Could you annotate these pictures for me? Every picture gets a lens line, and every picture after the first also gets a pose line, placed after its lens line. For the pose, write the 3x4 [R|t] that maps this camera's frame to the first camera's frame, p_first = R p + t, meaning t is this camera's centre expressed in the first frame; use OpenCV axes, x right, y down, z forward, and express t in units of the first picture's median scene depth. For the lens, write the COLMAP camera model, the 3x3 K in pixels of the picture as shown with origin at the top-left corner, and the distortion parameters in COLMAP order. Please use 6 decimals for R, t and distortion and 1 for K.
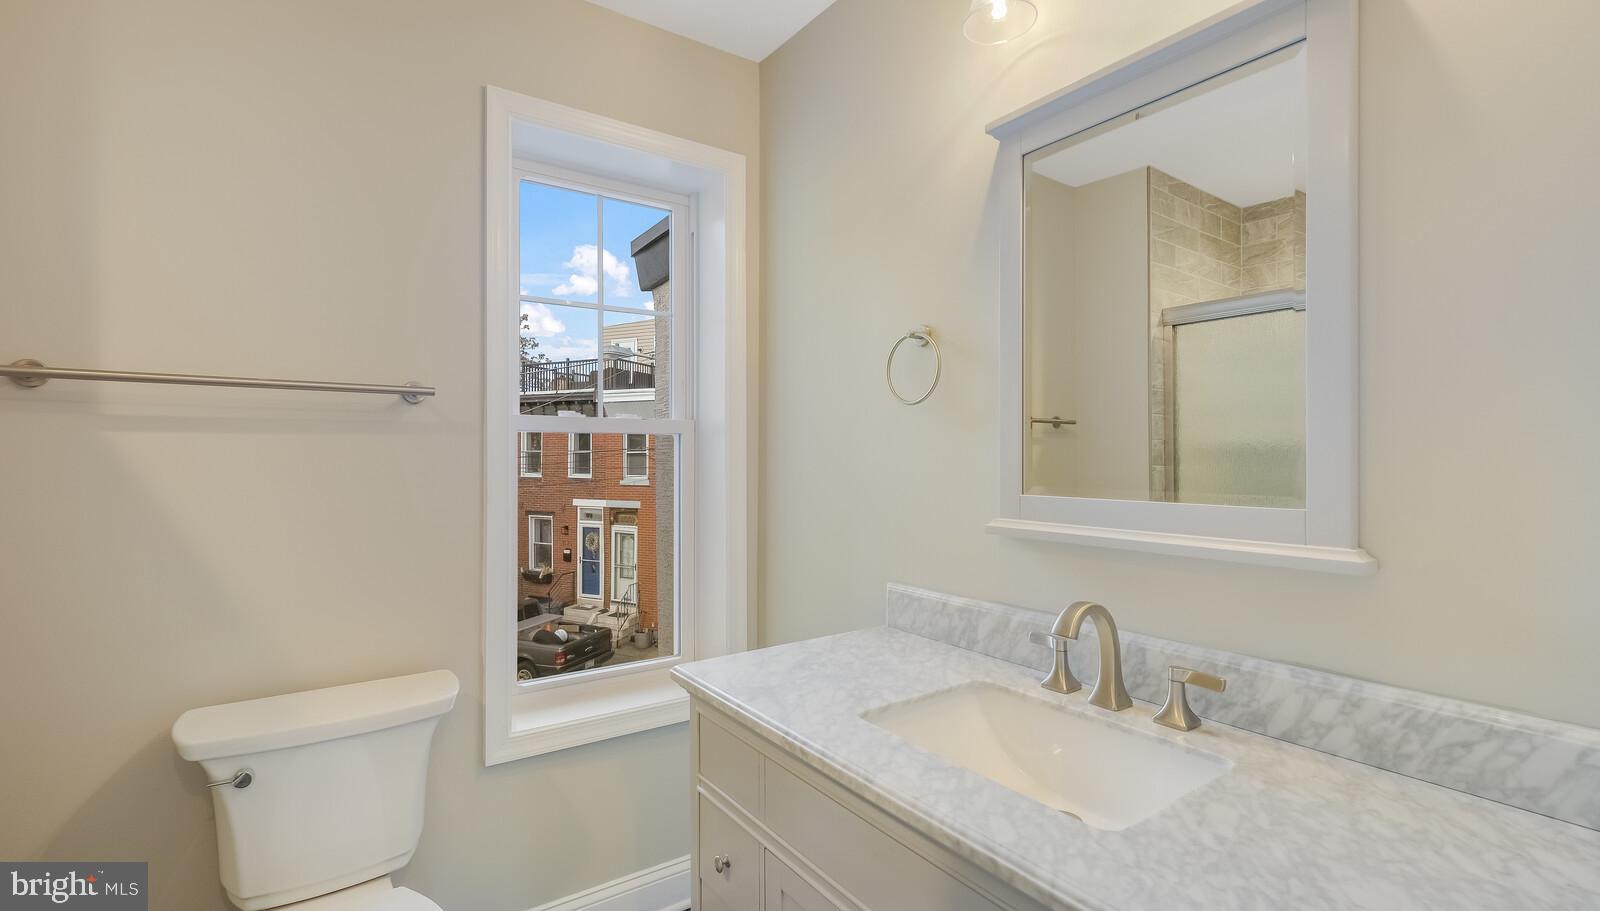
lens RADIAL K [[716.7, 0, 784.1], [0, 716.7, 438.3], [0, 0, 1]] dist [0.000388, -0.000161]
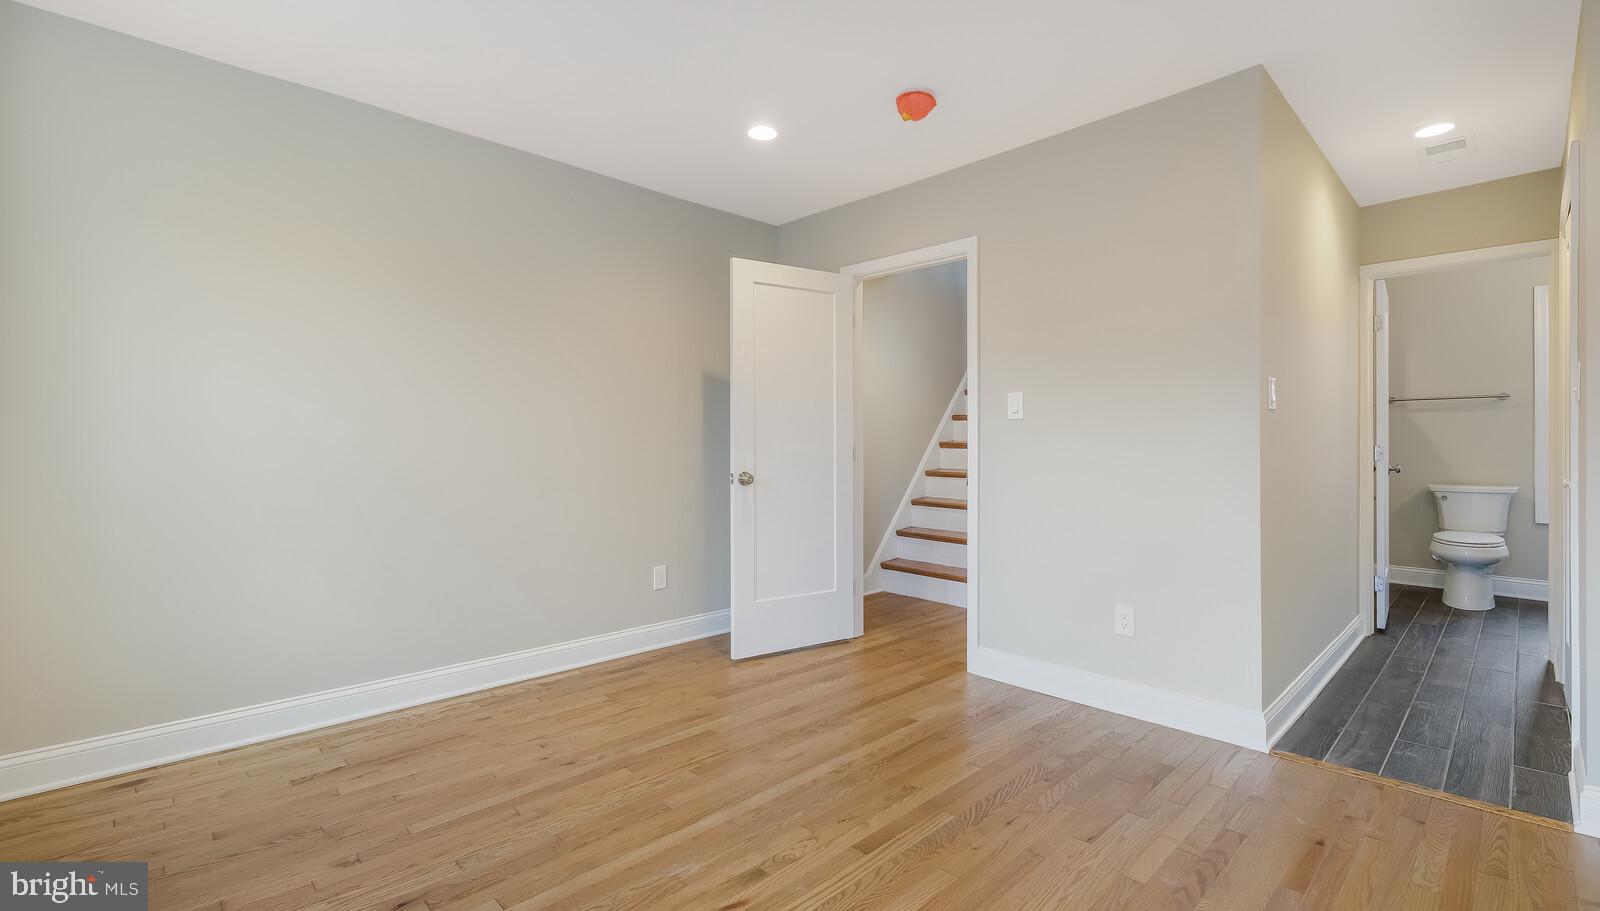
lens RADIAL K [[696.9, 0, 800.0], [0, 696.9, 455.5], [0, 0, 1]] dist [0.000150, 0.000378]
pose [[0.170060, 0.010029, -0.985383, 2.023160], [0.030330, 0.999421, 0.015406, 0.056829], [0.984967, -0.032506, 0.169657, -2.626962]]
